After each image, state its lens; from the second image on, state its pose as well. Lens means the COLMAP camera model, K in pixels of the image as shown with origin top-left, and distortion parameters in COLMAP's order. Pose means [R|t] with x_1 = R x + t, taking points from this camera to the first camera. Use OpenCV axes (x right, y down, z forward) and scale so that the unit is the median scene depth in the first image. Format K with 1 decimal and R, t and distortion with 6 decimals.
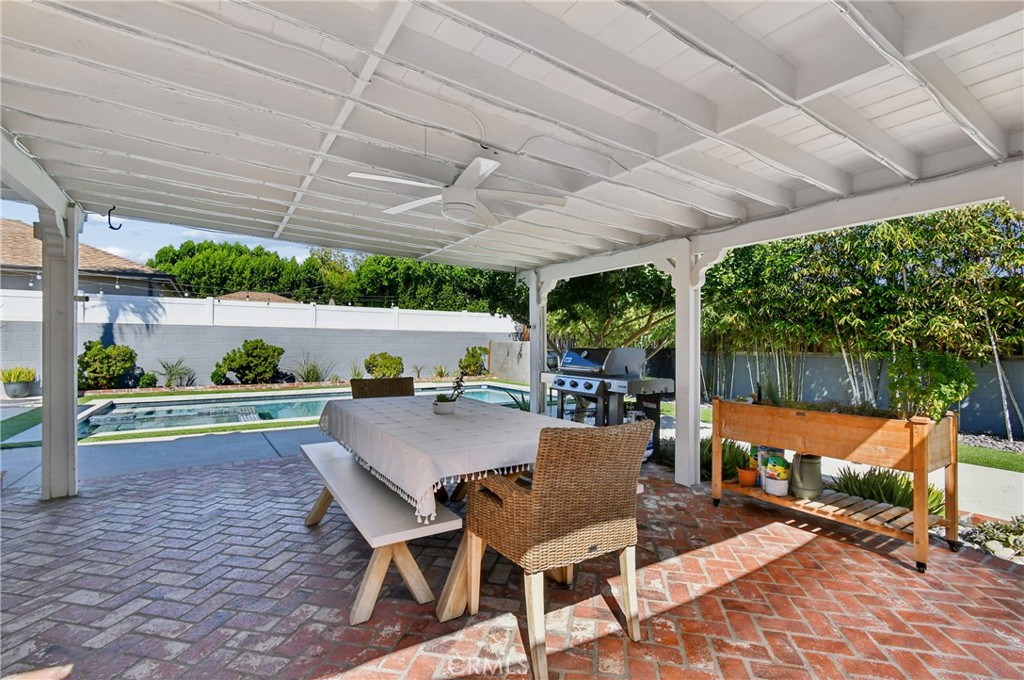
lens RADIAL K [[452.9, 0, 528.0], [0, 452.9, 342.1], [0, 0, 1]] dist [-0.002069, -0.001157]
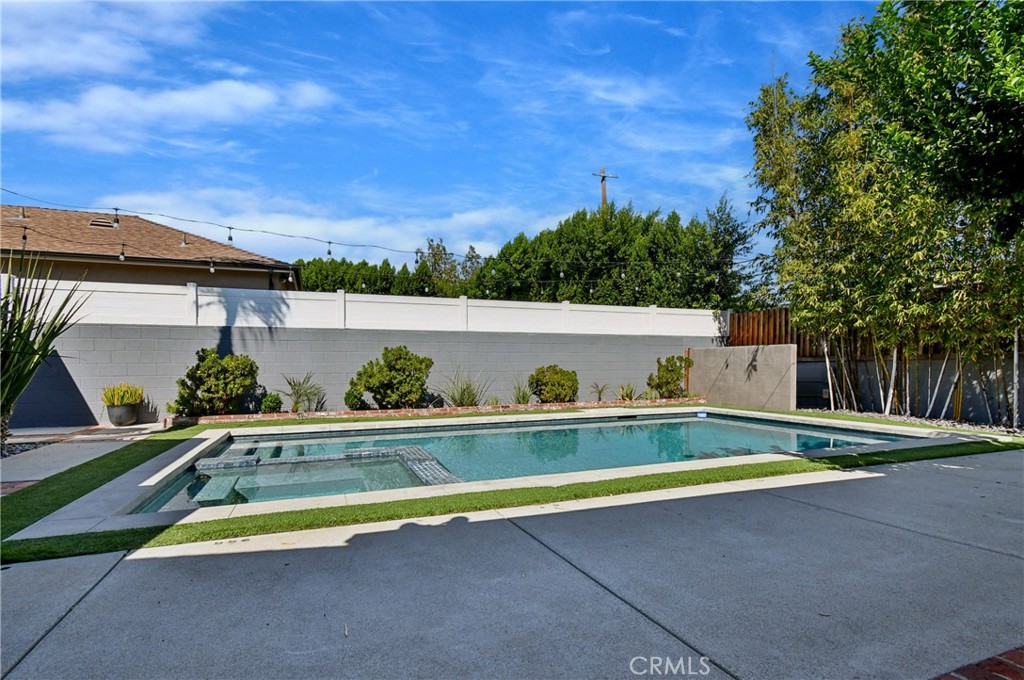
lens RADIAL K [[518.7, 0, 510.4], [0, 518.7, 352.2], [0, 0, 1]] dist [0.000149, -0.000094]
pose [[0.967261, -0.021813, -0.252845, -0.241142], [0.017116, 0.999638, -0.020763, 0.025174], [0.253206, 0.015755, 0.967284, 0.271882]]
